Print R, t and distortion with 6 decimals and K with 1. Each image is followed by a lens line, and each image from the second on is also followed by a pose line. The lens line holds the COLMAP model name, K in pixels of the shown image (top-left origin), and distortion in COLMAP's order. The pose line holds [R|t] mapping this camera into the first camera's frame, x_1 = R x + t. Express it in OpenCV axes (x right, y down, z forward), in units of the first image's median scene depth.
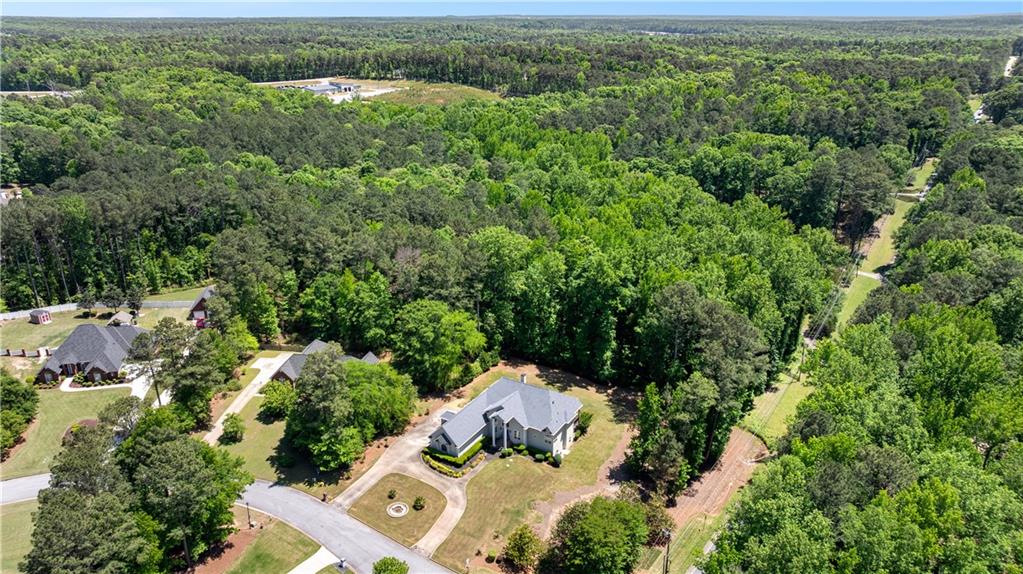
lens RADIAL K [[718.5, 0, 516.1], [0, 718.5, 287.0], [0, 0, 1]] dist [-0.041880, 0.048697]
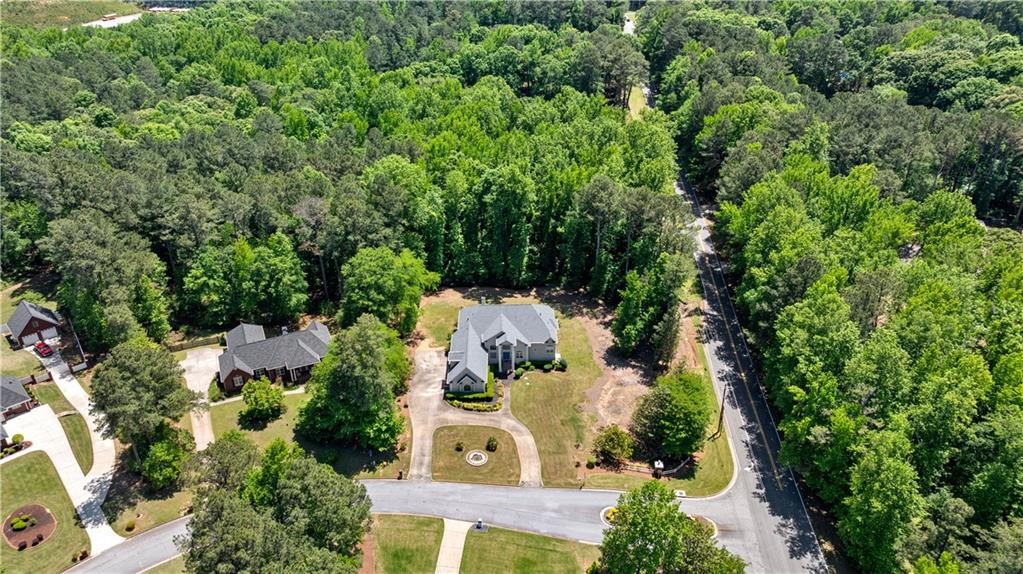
lens RADIAL K [[718.5, 0, 516.1], [0, 718.5, 287.0], [0, 0, 1]] dist [-0.041880, 0.048697]
pose [[0.855124, -0.256311, 0.450631, -0.444230], [0.191083, 0.963862, 0.185626, -0.078483], [-0.481924, -0.072625, 0.873198, 0.112500]]
